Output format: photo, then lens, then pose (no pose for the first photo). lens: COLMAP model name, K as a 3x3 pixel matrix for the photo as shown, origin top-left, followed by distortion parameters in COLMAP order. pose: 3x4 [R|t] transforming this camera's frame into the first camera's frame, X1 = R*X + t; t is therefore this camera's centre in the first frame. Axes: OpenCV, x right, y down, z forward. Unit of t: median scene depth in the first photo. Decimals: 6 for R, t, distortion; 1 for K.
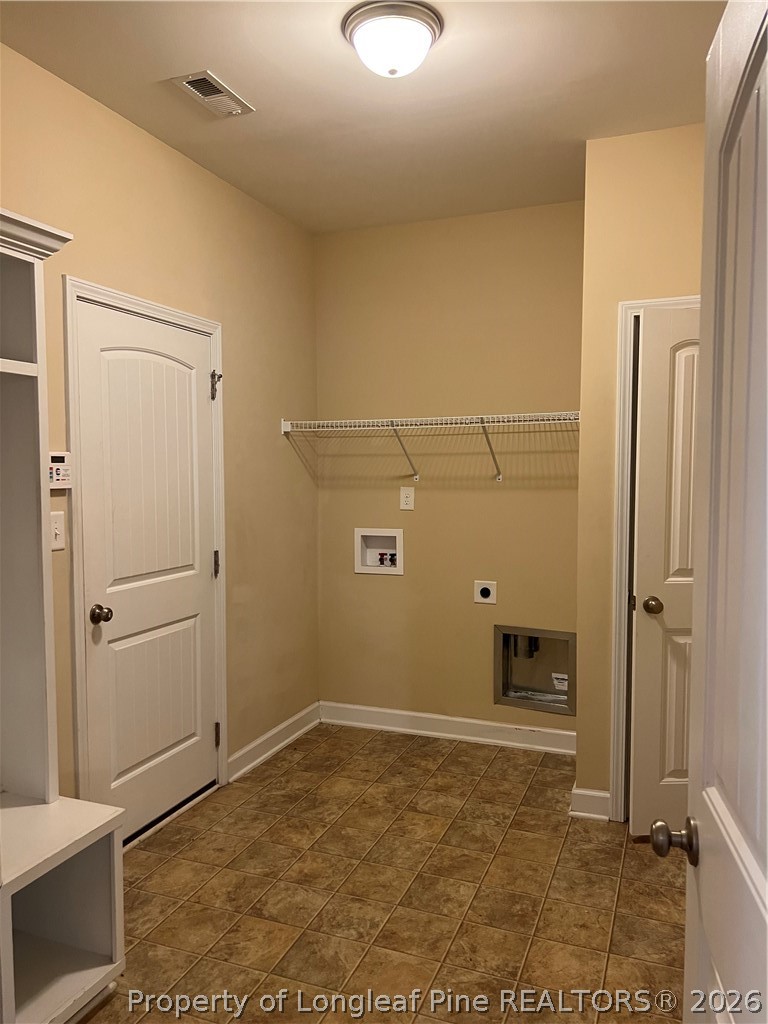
lens RADIAL K [[776.2, 0, 383.4], [0, 776.2, 519.5], [0, 0, 1]] dist [0.092301, -0.062367]
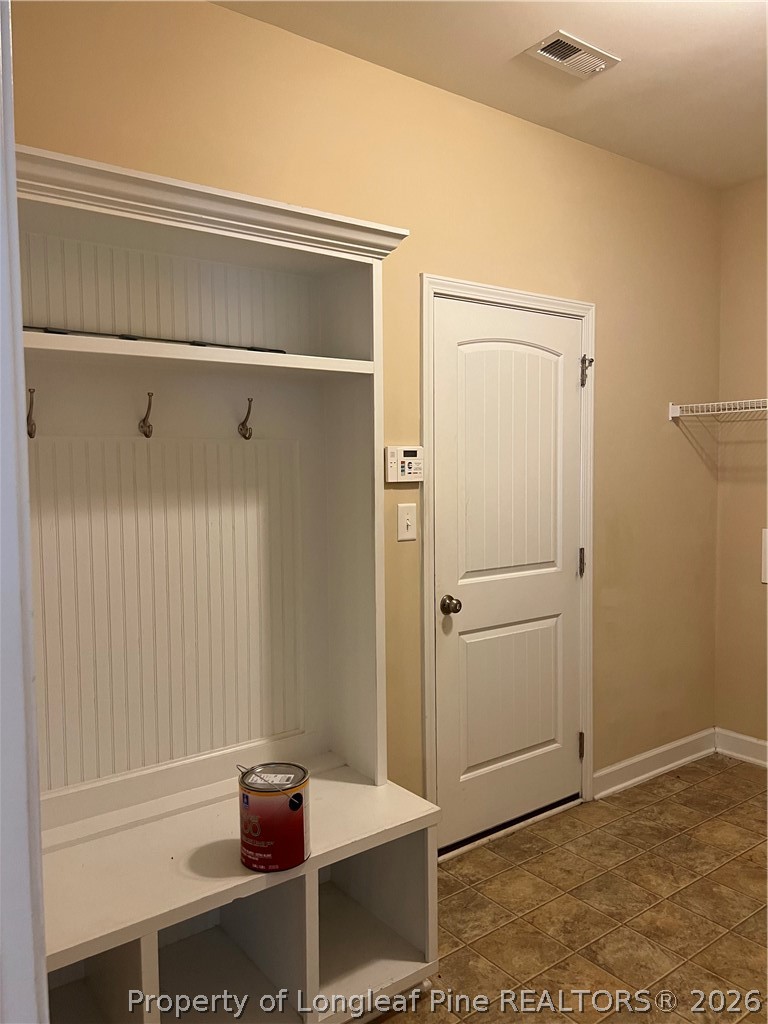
lens RADIAL K [[775.0, 0, 384.0], [0, 775.0, 512.0], [0, 0, 1]] dist [0.085503, -0.092332]
pose [[0.856730, 0.016560, -0.515499, 0.076952], [-0.018869, 0.999822, 0.000760, 0.000957], [0.515420, 0.009076, 0.856890, 0.095311]]
